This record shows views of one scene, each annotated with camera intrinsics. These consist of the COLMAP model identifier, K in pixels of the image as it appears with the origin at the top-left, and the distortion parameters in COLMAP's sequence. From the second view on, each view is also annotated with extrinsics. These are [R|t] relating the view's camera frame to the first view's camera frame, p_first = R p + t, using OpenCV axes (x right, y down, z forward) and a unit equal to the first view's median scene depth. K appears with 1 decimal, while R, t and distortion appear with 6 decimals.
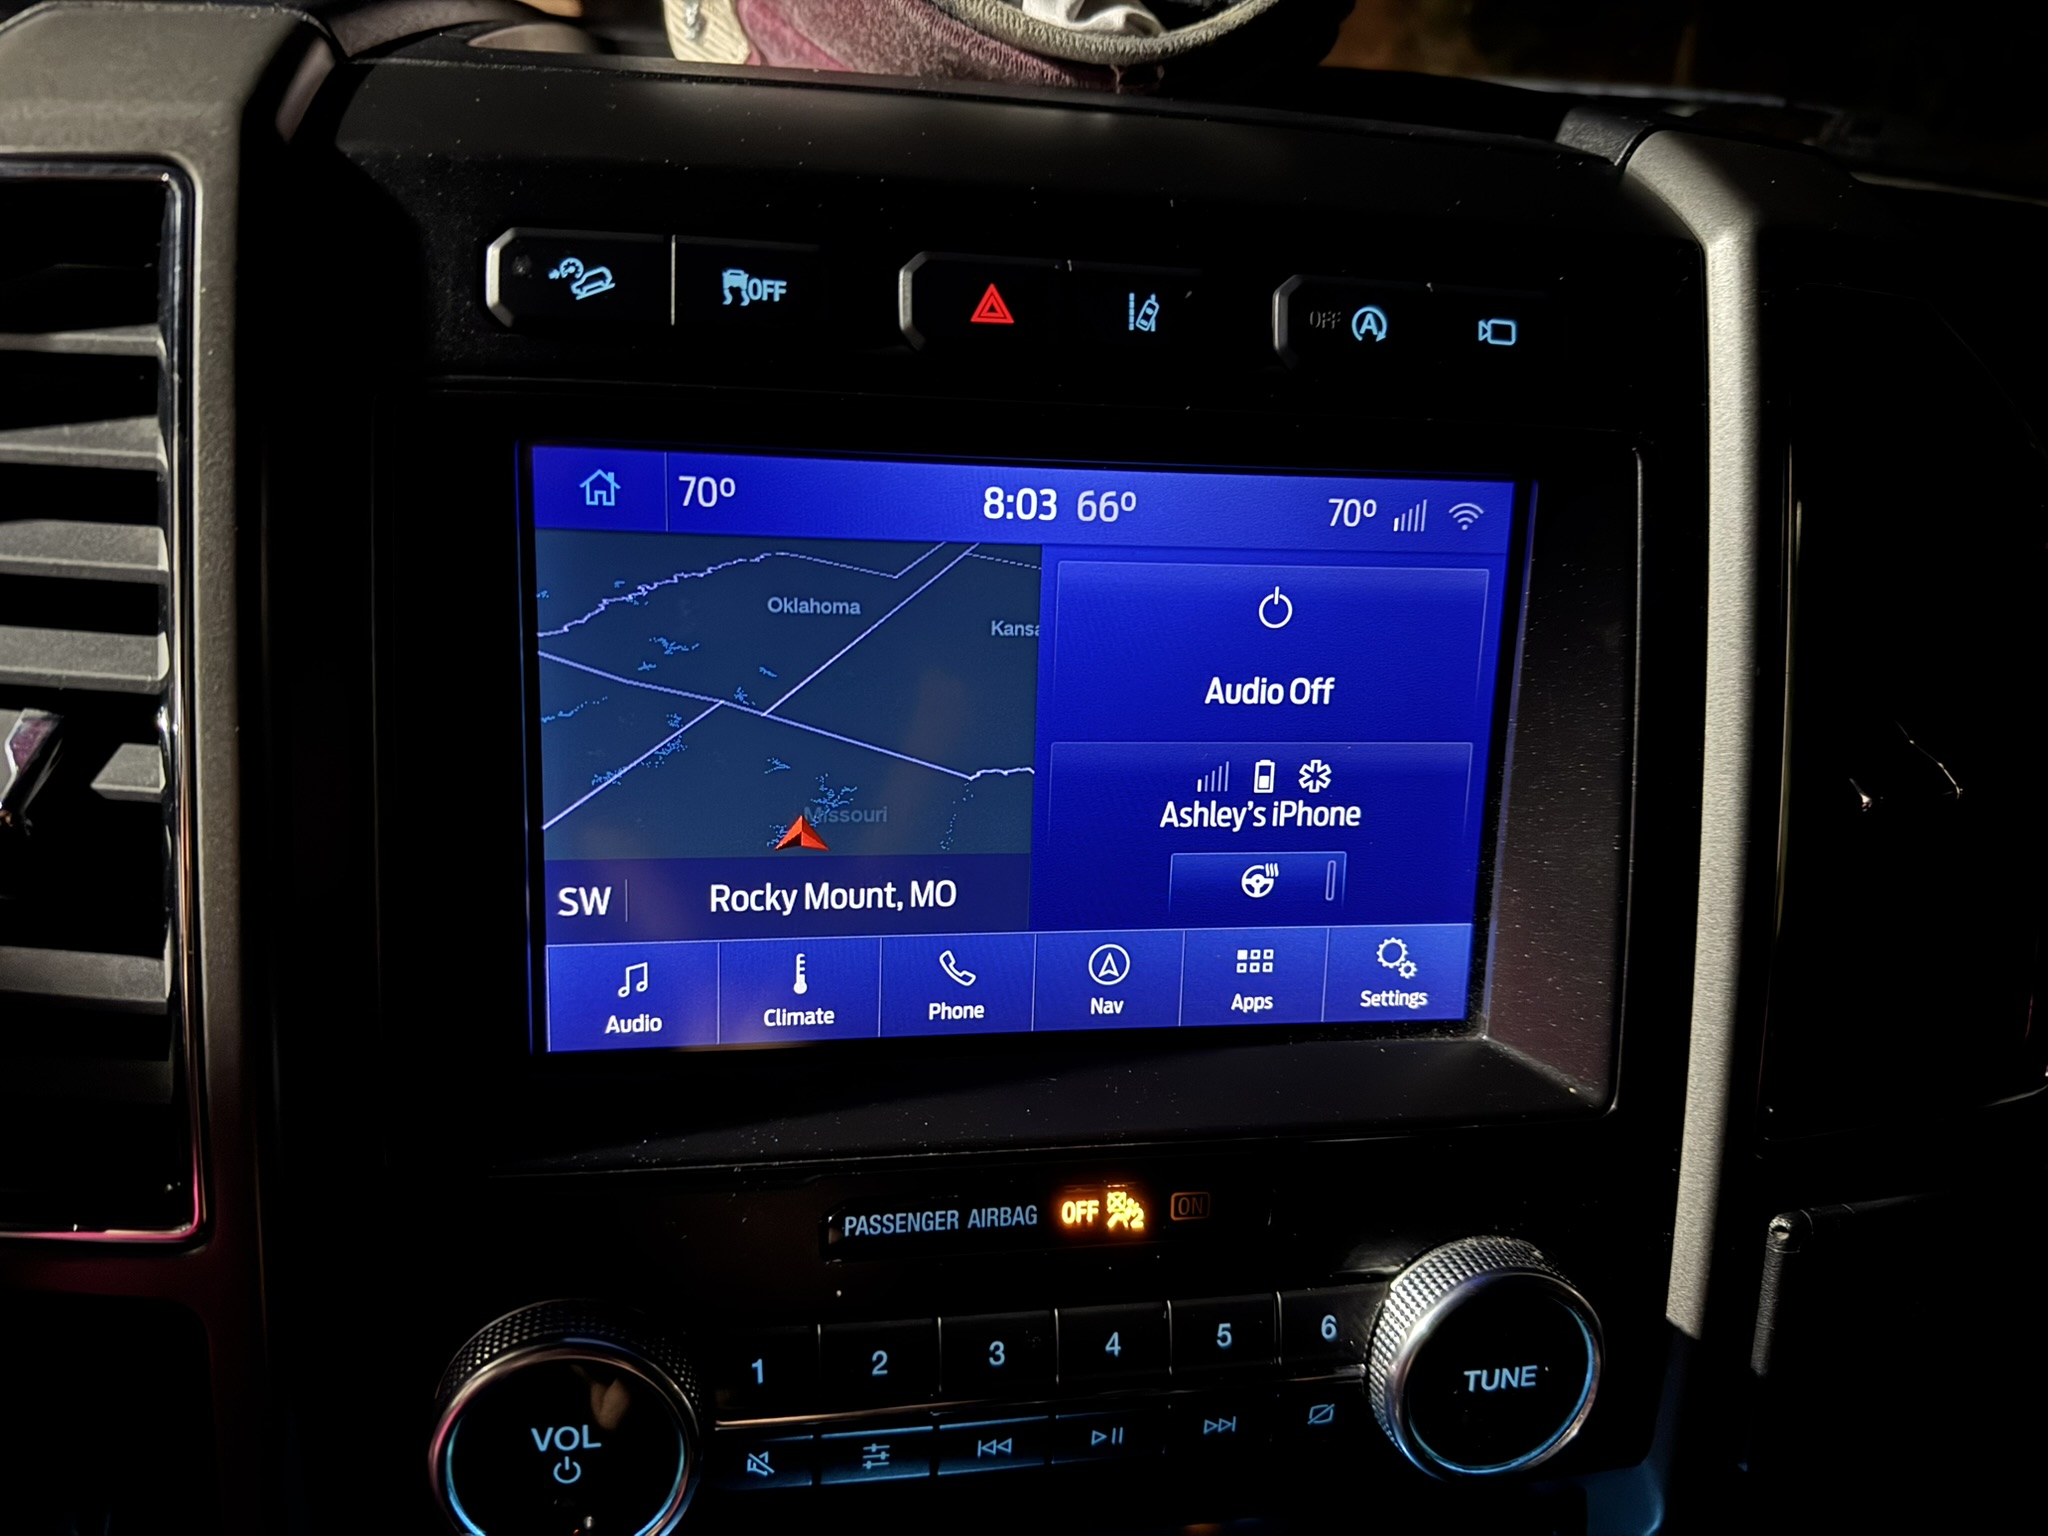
lens RADIAL K [[1492.4, 0, 1039.9], [0, 1492.4, 765.4], [0, 0, 1]] dist [0.086445, -0.095651]
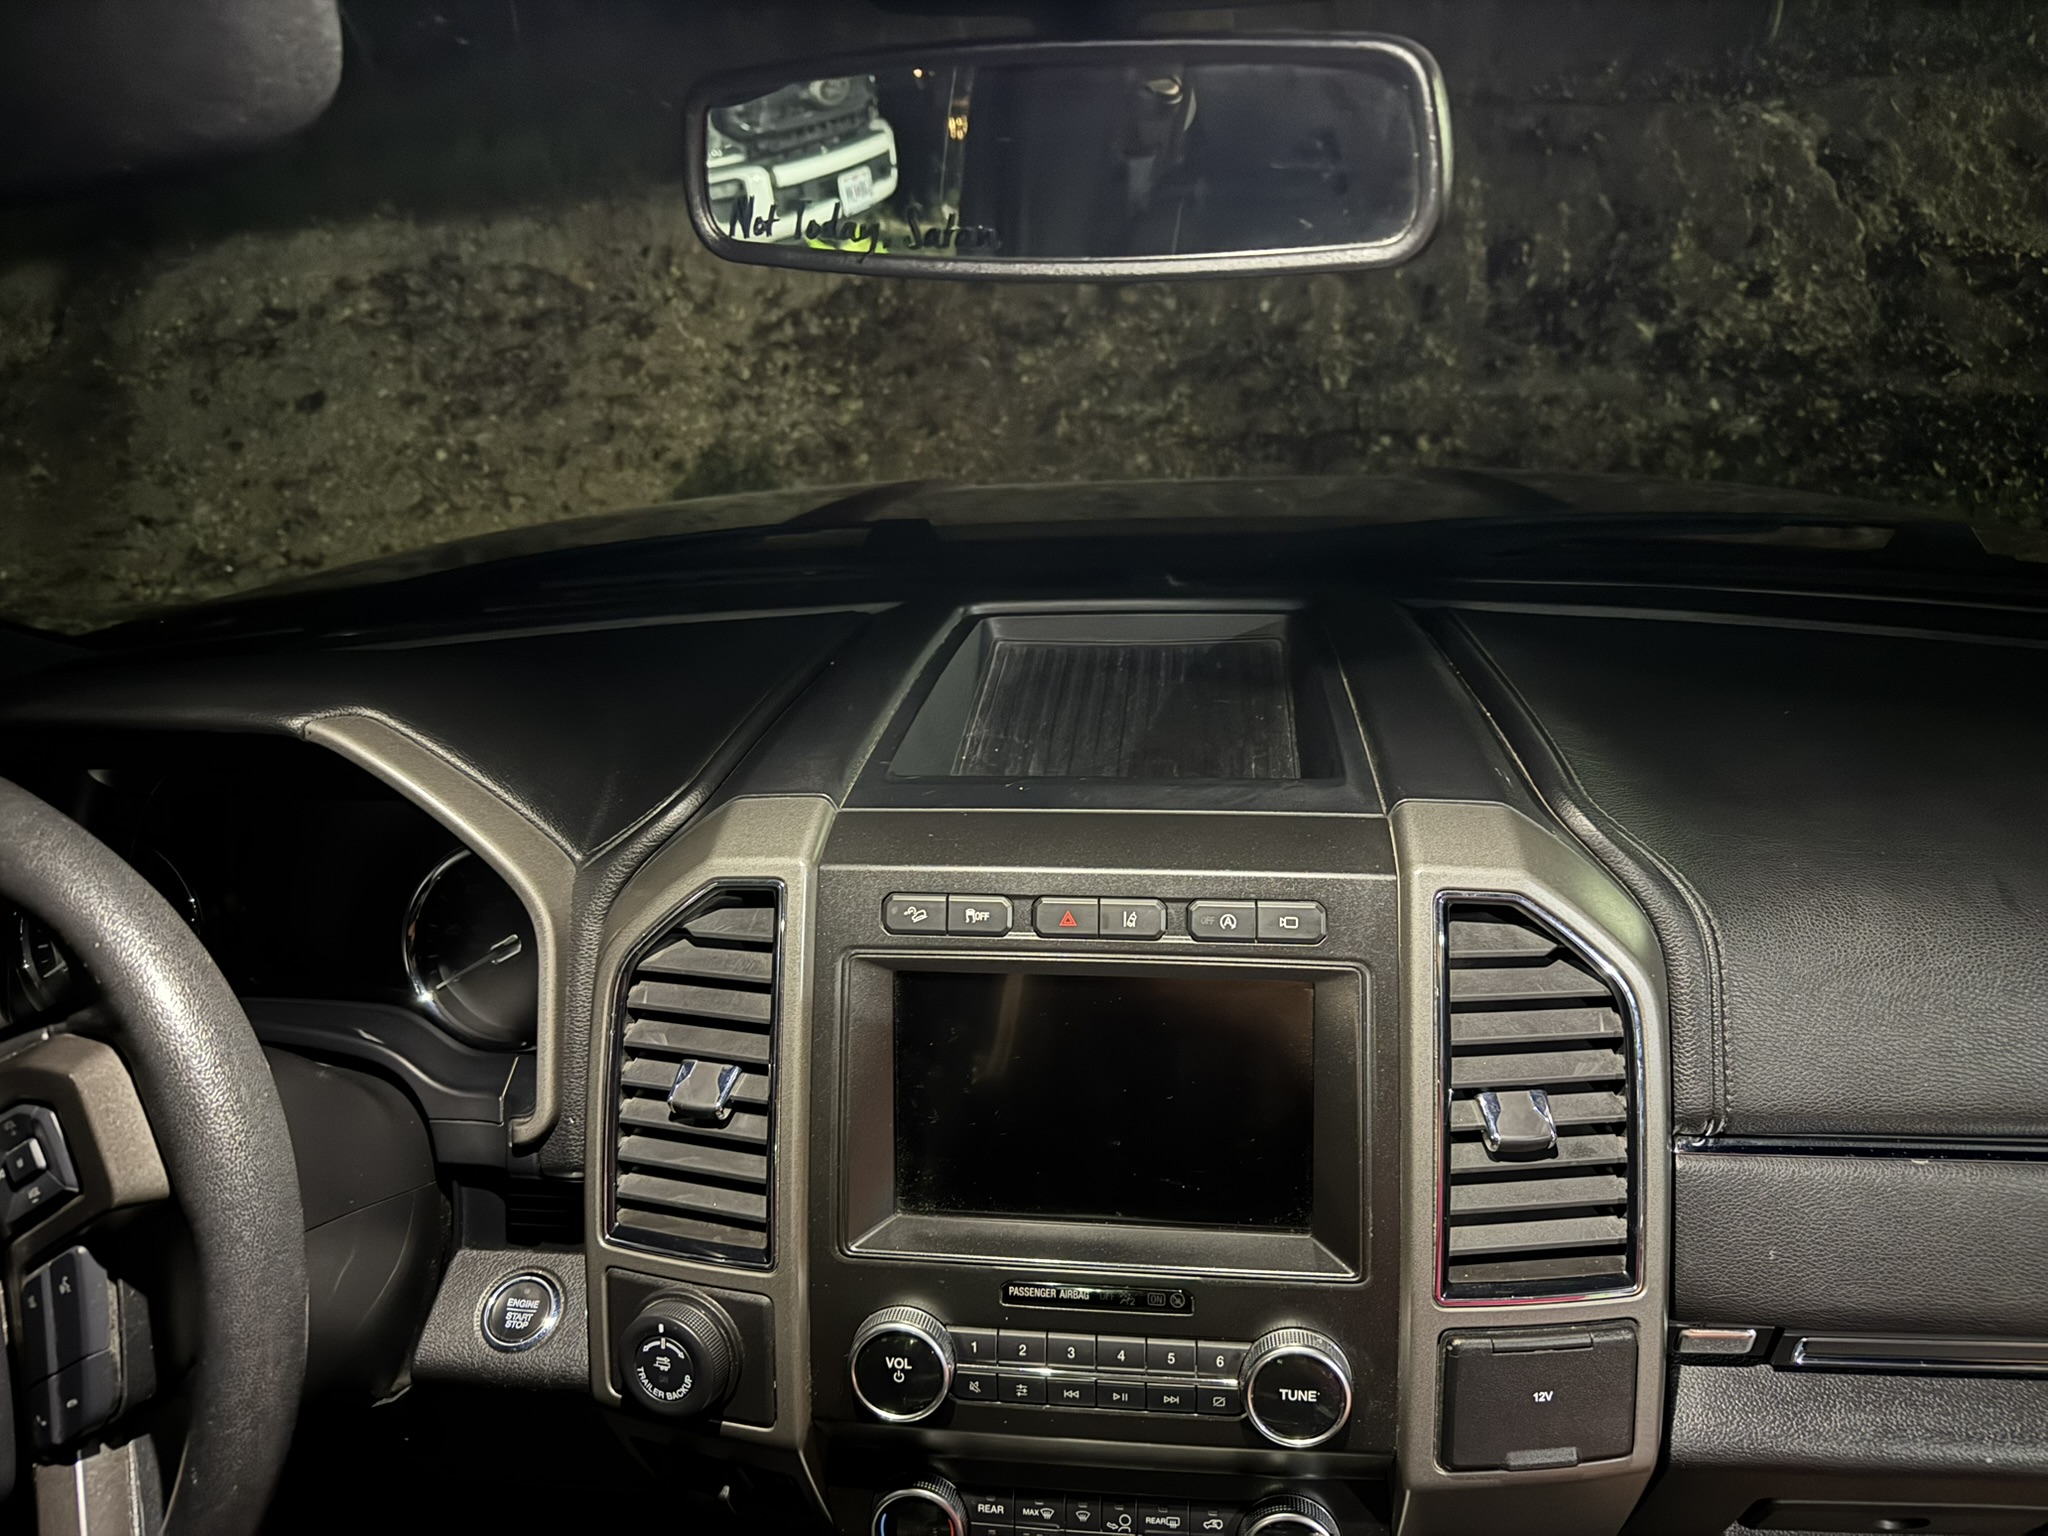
lens RADIAL K [[1465.7, 0, 1032.3], [0, 1465.7, 771.9], [0, 0, 1]] dist [0.024249, -0.036729]
pose [[0.947467, -0.002468, -0.319843, 0.637105], [-0.014771, 0.998566, -0.051463, -0.395315], [0.319511, 0.053484, 0.946072, -1.226840]]
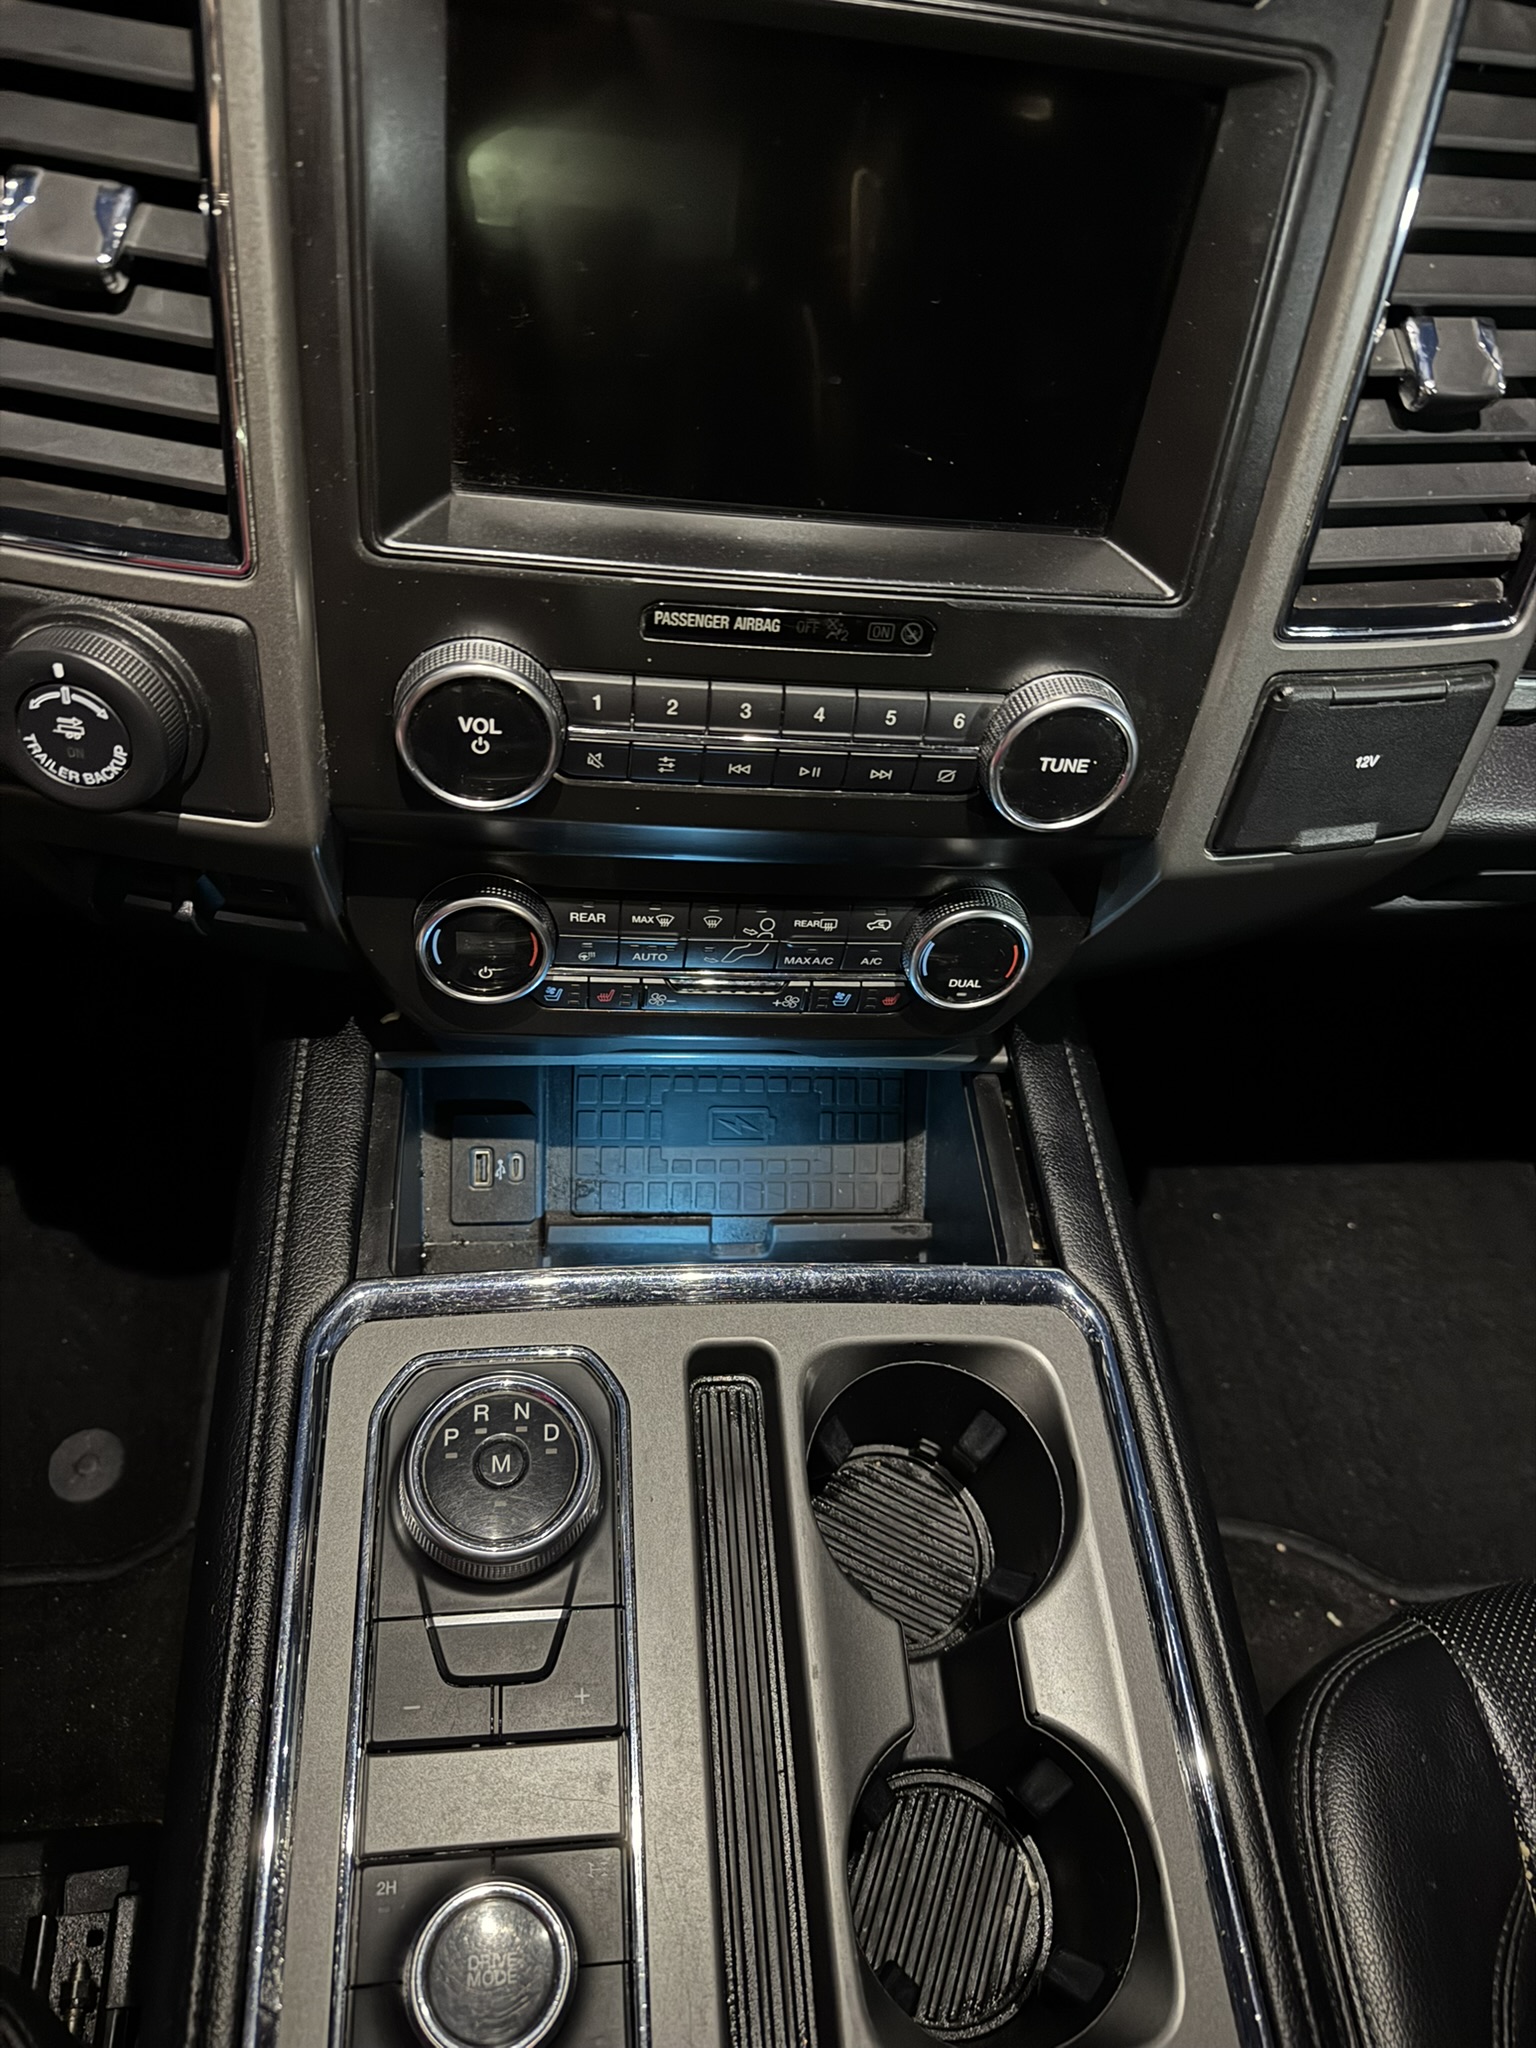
lens RADIAL K [[1465.7, 0, 769.5], [0, 1465.7, 1024.4], [0, 0, 1]] dist [0.024249, -0.036729]
pose [[0.993629, 0.112591, -0.004976, 0.039623], [-0.096228, 0.870553, 0.482575, -0.066968], [0.058665, -0.479021, 0.875841, -0.485264]]
